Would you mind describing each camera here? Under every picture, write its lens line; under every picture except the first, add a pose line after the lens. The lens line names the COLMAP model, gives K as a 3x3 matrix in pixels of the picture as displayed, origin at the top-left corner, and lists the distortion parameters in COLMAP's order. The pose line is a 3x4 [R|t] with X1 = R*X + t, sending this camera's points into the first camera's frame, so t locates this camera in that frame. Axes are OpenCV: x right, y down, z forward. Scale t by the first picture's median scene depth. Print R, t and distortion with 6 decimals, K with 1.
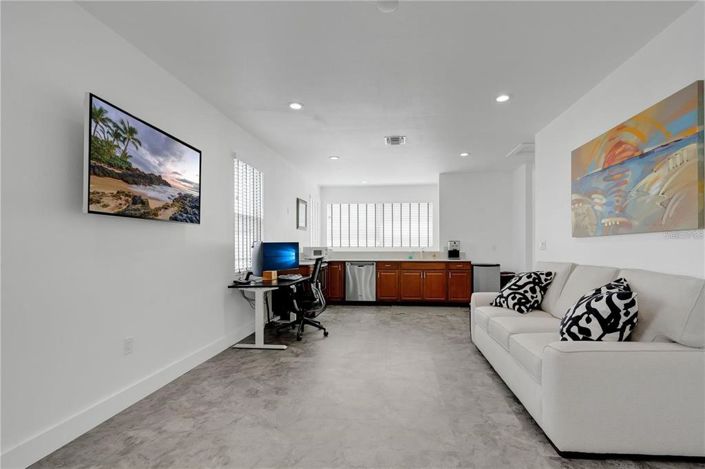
lens RADIAL K [[308.0, 0, 353.5], [0, 308.0, 248.9], [0, 0, 1]] dist [-0.001116, -0.000381]
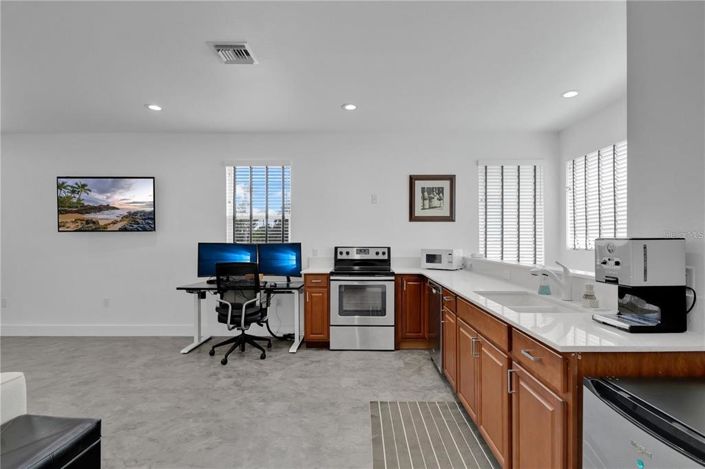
lens RADIAL K [[308.0, 0, 353.5], [0, 308.0, 248.9], [0, 0, 1]] dist [-0.001116, -0.000381]
pose [[0.119618, 0.043070, -0.991885, 1.207494], [-0.011096, 0.999054, 0.042043, -0.081885], [0.992758, 0.005977, 0.119983, 2.130307]]
